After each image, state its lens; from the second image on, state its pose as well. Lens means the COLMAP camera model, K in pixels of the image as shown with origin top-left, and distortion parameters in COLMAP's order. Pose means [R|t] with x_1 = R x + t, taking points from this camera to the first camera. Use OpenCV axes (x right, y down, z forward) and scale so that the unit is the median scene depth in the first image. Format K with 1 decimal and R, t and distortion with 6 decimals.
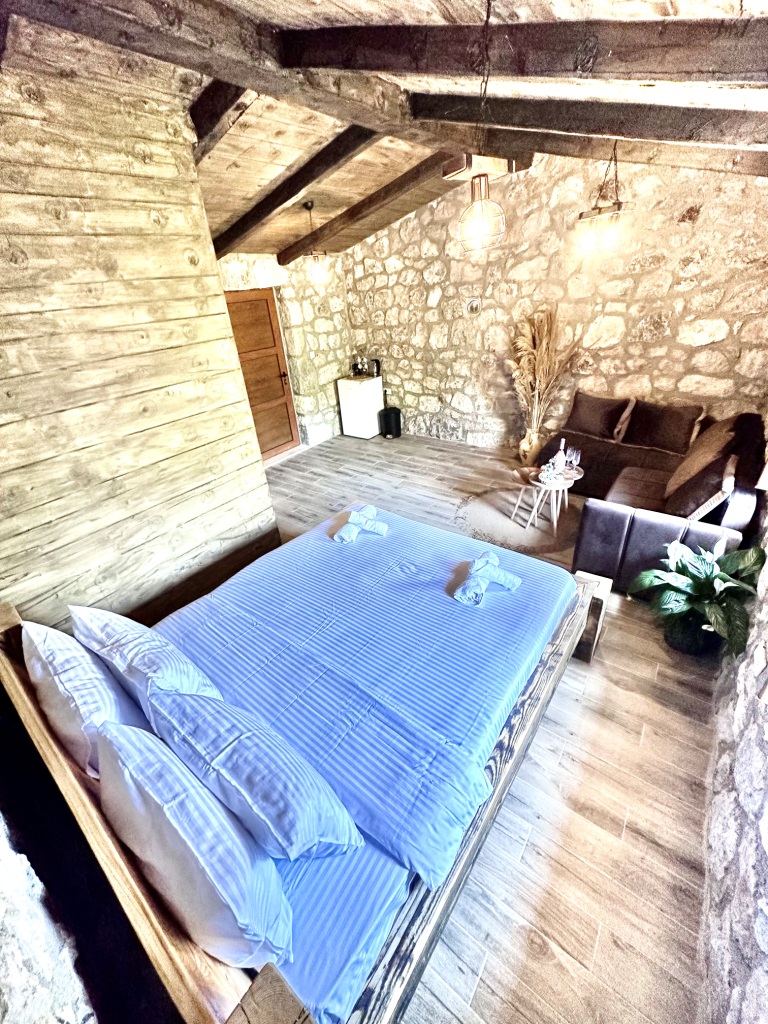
lens RADIAL K [[409.4, 0, 383.3], [0, 409.4, 511.4], [0, 0, 1]] dist [-0.000949, 0.000298]
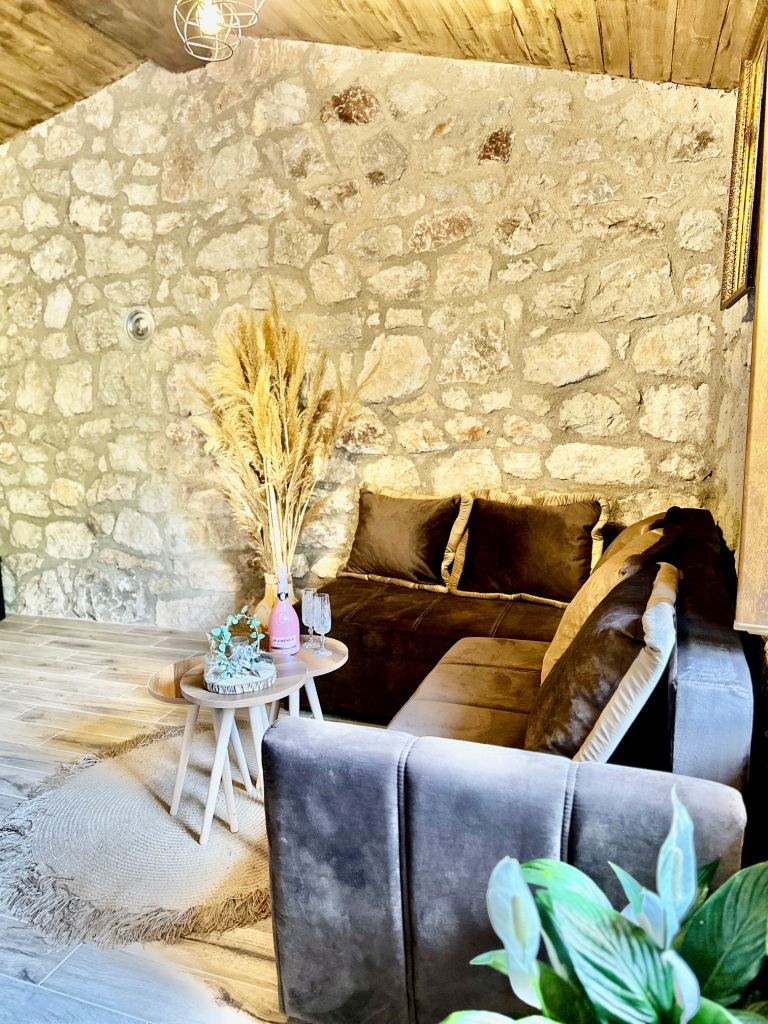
lens RADIAL K [[722.7, 0, 383.7], [0, 722.7, 516.5], [0, 0, 1]] dist [0.051128, -0.062276]
pose [[0.955962, 0.001718, 0.293486, 0.289421], [0.104508, 0.932444, -0.345870, 0.014360], [-0.274254, 0.361310, 0.891201, 0.323772]]
